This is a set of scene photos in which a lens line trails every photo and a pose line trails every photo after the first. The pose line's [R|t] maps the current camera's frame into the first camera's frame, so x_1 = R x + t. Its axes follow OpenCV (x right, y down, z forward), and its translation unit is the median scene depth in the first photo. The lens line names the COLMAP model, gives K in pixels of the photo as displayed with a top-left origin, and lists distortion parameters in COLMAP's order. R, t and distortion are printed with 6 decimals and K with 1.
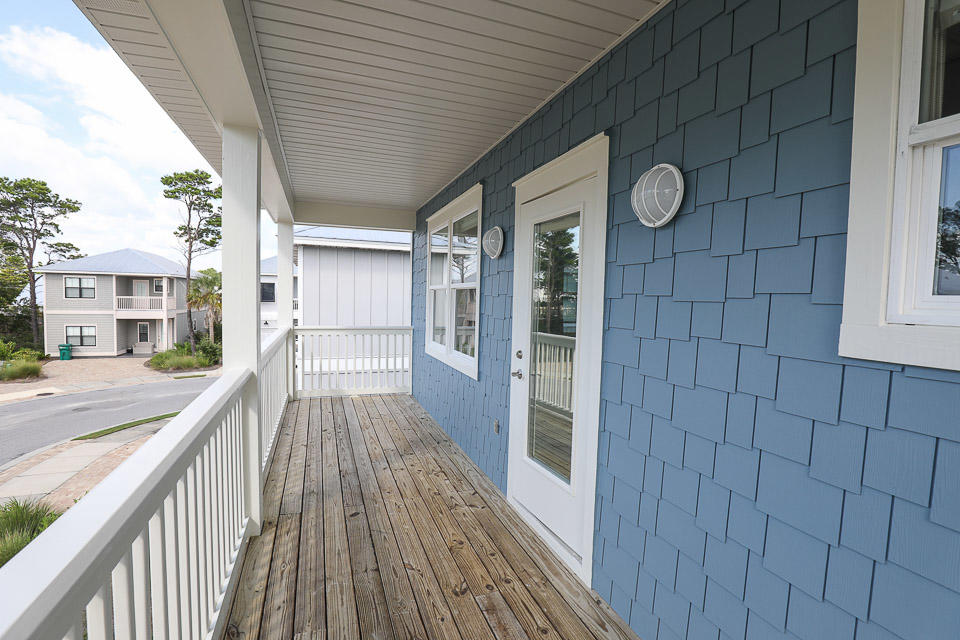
lens RADIAL K [[444.7, 0, 484.4], [0, 444.7, 318.0], [0, 0, 1]] dist [-0.024889, 0.002407]
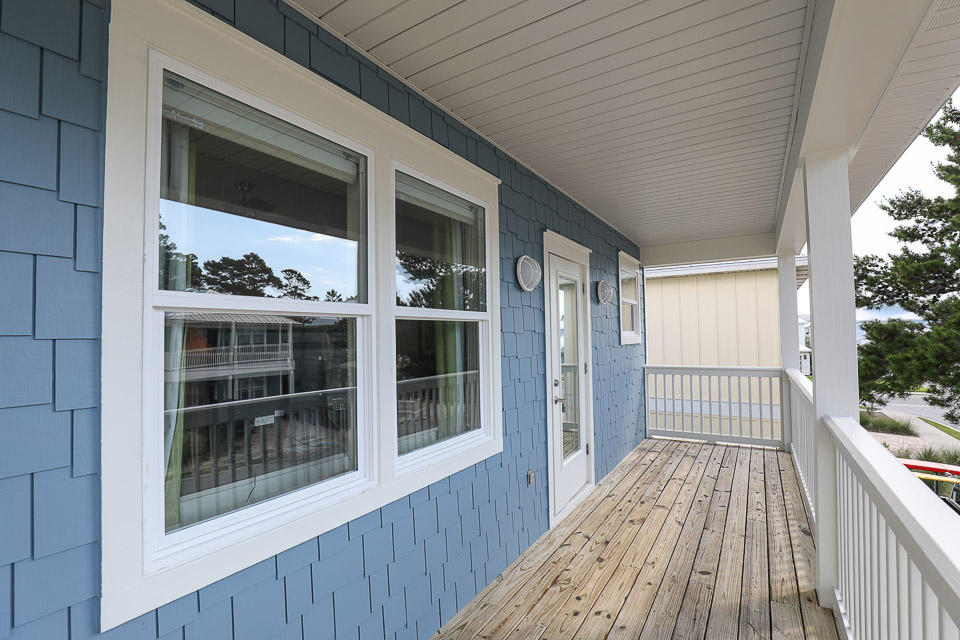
lens RADIAL K [[444.7, 0, 477.5], [0, 444.7, 323.2], [0, 0, 1]] dist [-0.024889, 0.002407]
pose [[-0.601249, 0.005380, 0.799044, -0.345073], [0.036718, 0.999107, 0.020902, -0.050760], [-0.798218, 0.041907, -0.600909, 0.887435]]
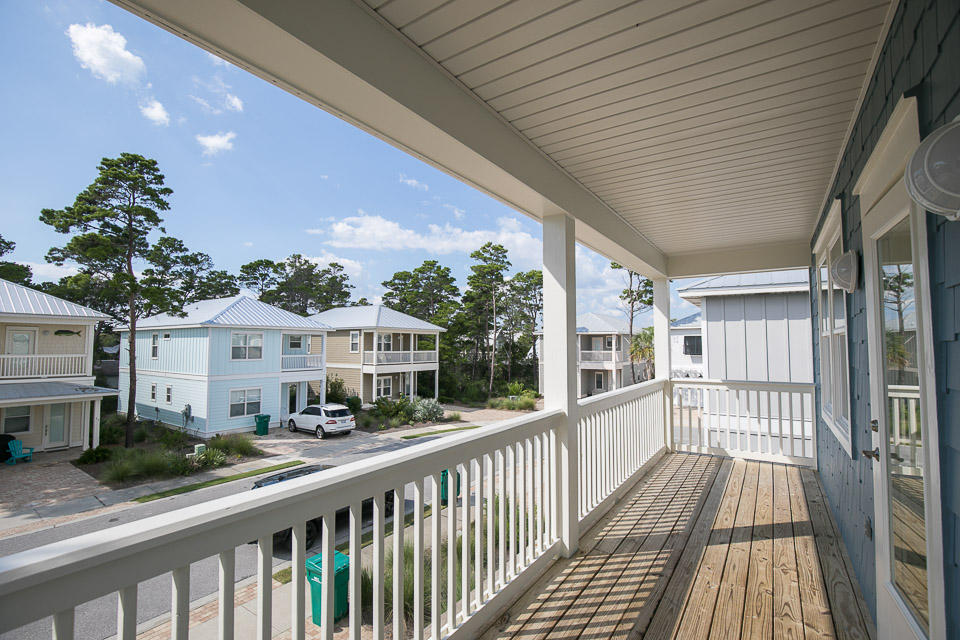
lens RADIAL K [[444.7, 0, 480.1], [0, 444.7, 318.3], [0, 0, 1]] dist [-0.024889, 0.002407]
pose [[0.584318, -0.072325, -0.808296, 0.136656], [-0.024570, 0.993987, -0.106703, 0.001137], [0.811153, 0.082208, 0.579027, 0.041398]]
